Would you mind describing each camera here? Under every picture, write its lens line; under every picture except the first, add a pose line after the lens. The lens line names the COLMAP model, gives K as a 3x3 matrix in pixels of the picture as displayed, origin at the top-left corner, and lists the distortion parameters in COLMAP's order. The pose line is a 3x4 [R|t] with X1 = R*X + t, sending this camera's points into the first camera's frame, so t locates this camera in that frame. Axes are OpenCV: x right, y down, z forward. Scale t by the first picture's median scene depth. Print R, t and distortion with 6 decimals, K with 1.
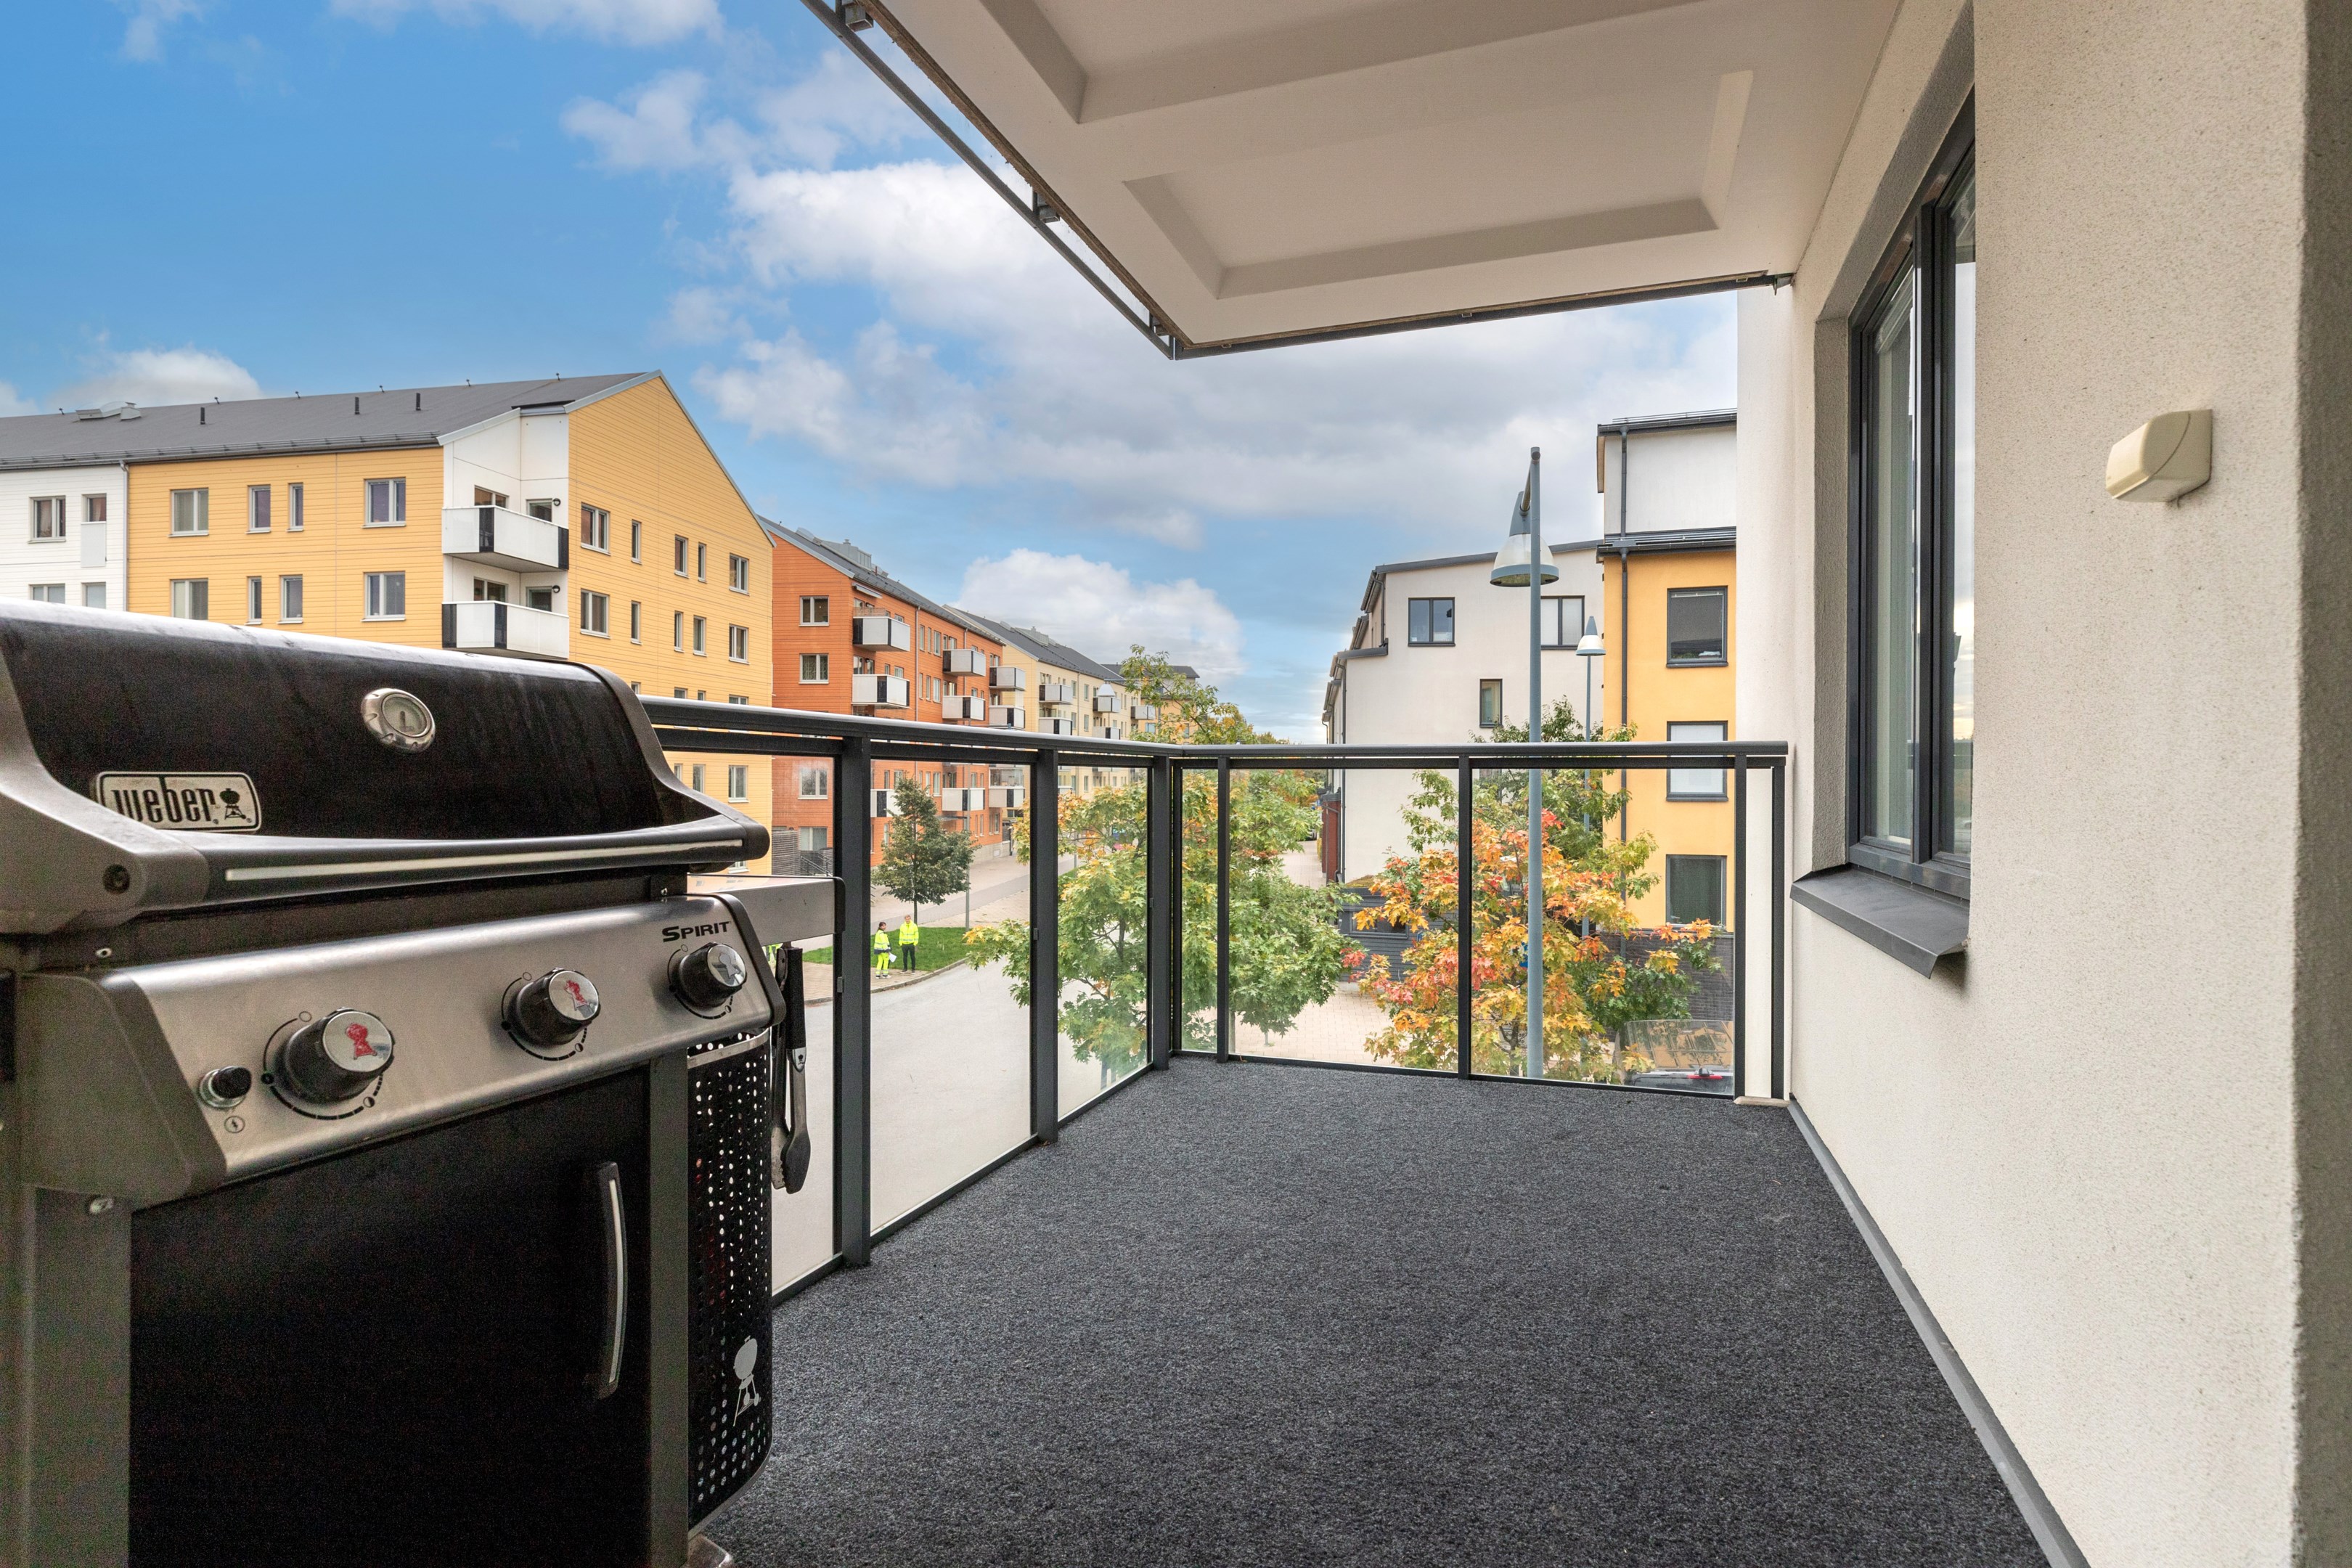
lens RADIAL K [[1208.7, 0, 1176.0], [0, 1208.7, 784.0], [0, 0, 1]] dist [-0.001839, 0.000001]
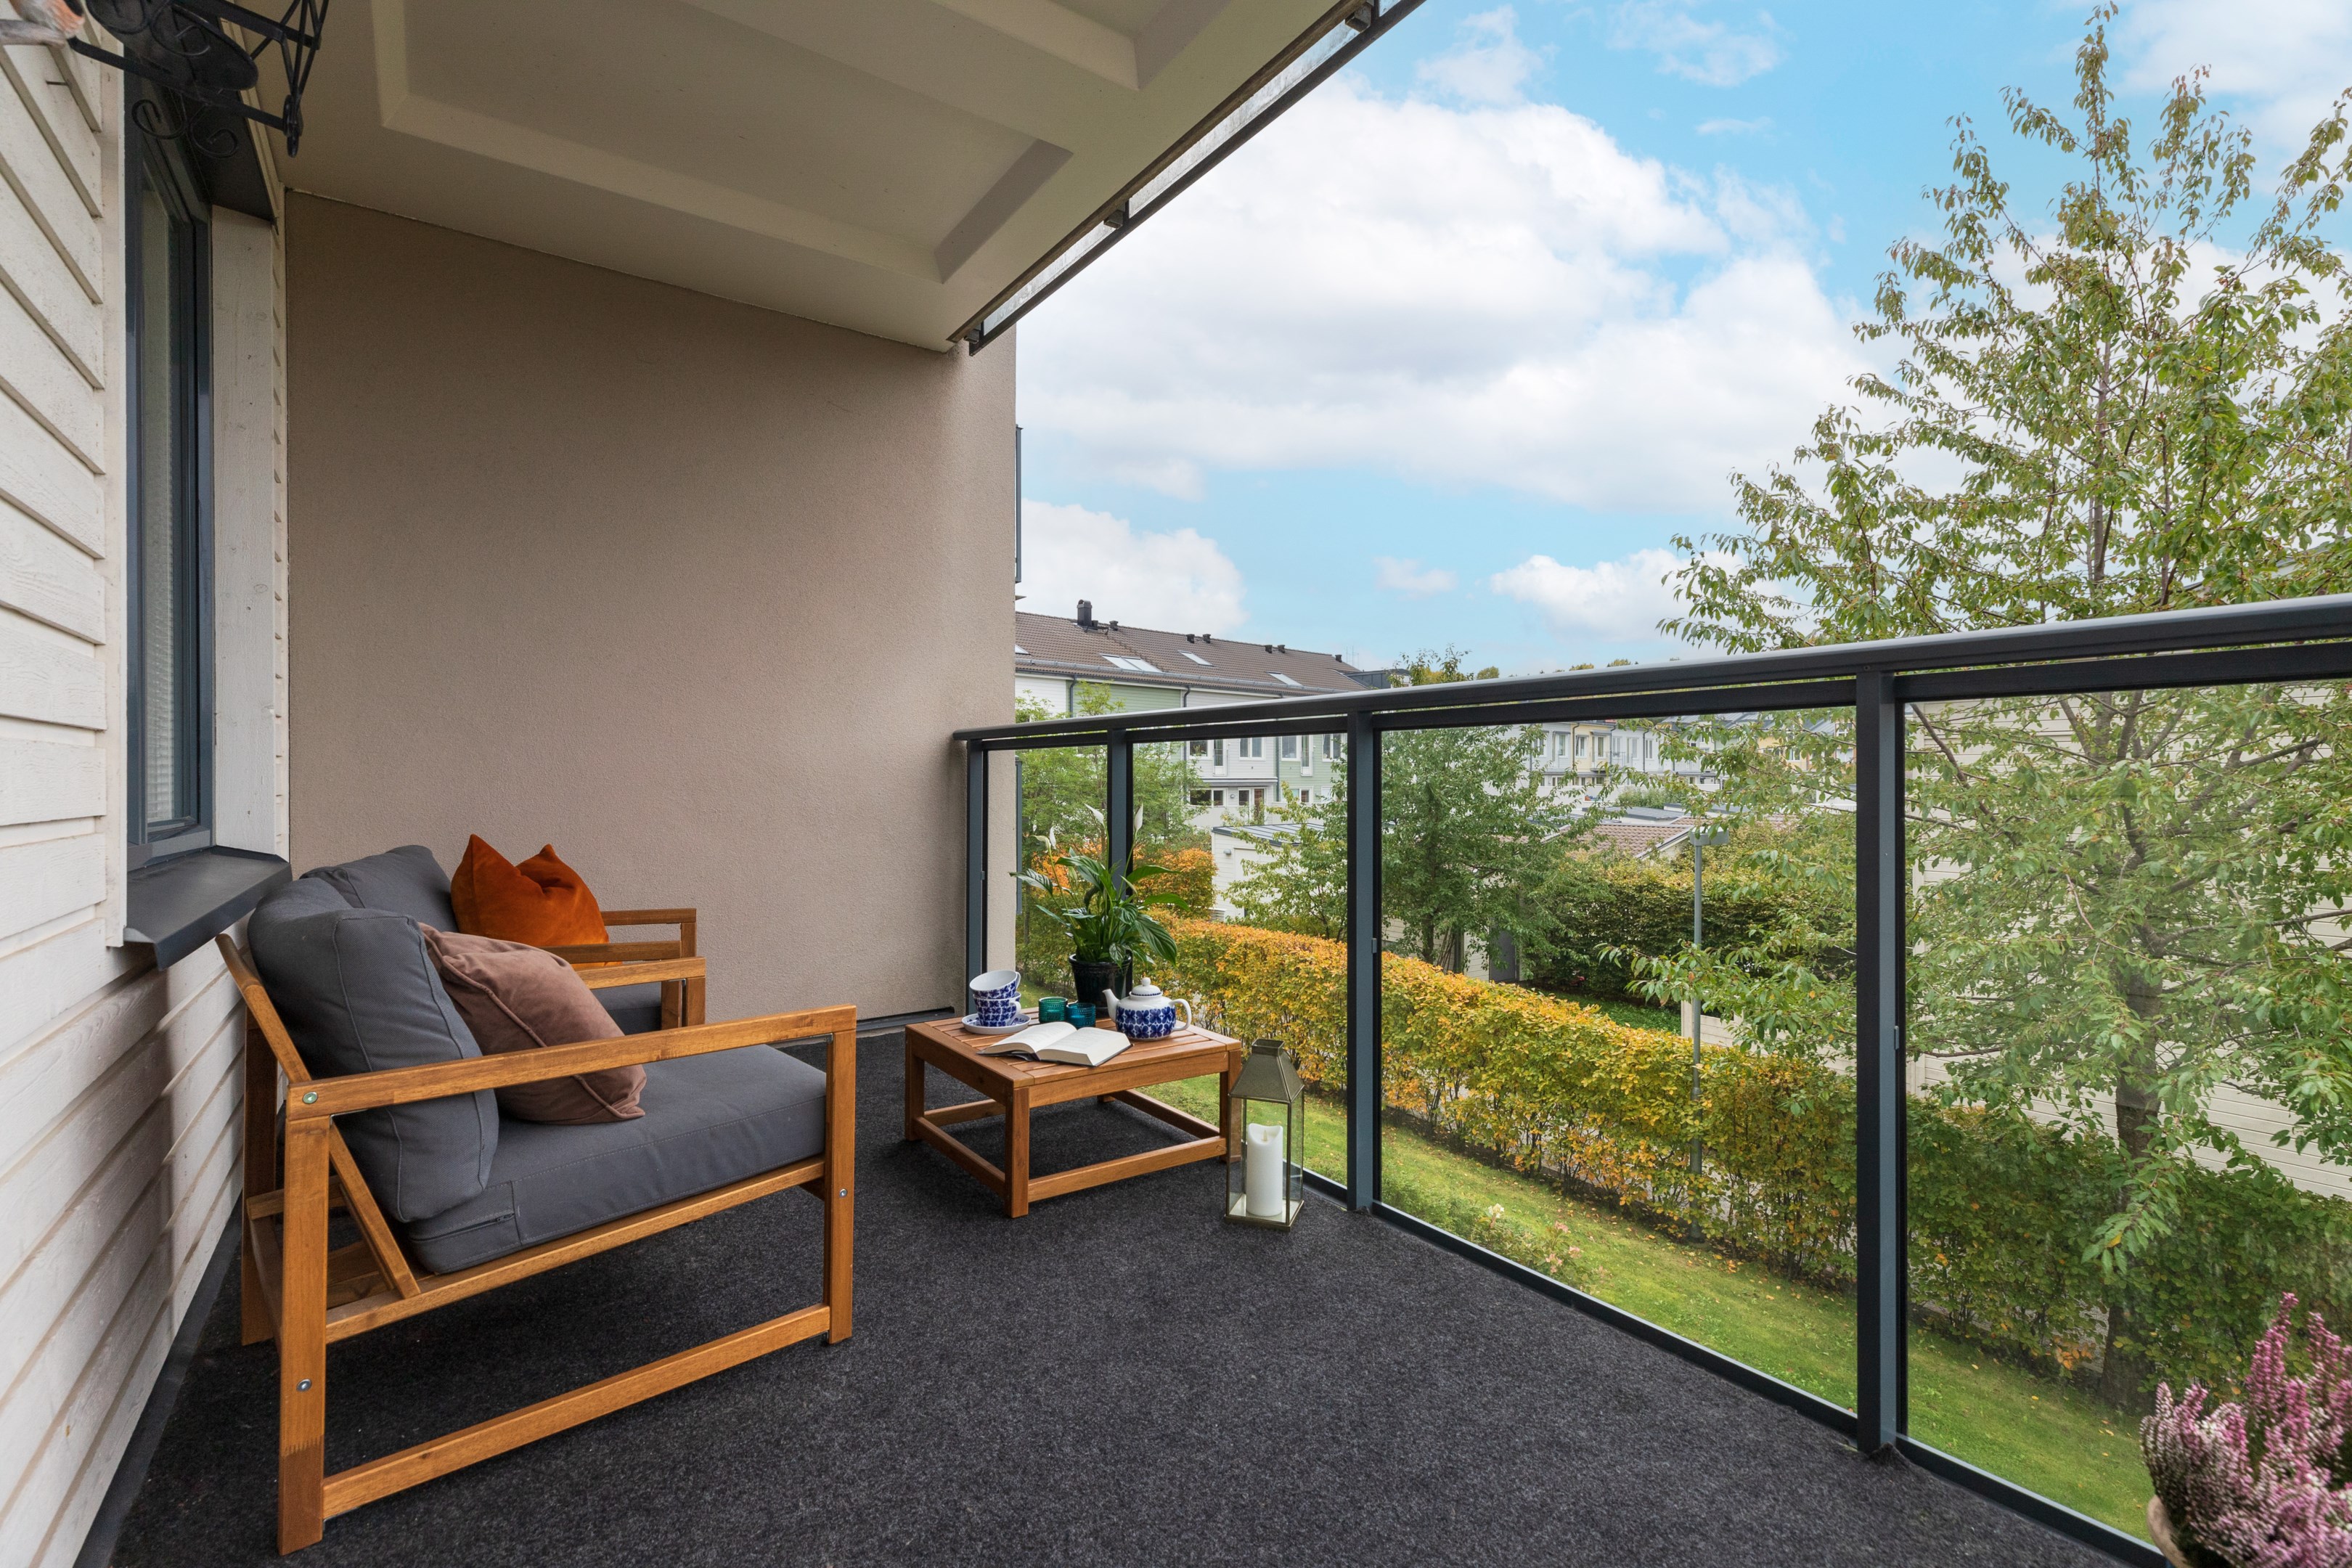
lens RADIAL K [[1085.5, 0, 1176.0], [0, 1085.5, 784.0], [0, 0, 1]] dist [-0.002174, -0.000420]
pose [[-0.585070, 0.012616, -0.810884, 0.632048], [0.004805, 0.999915, 0.012090, 0.007934], [0.810968, 0.003177, -0.585081, 1.592008]]
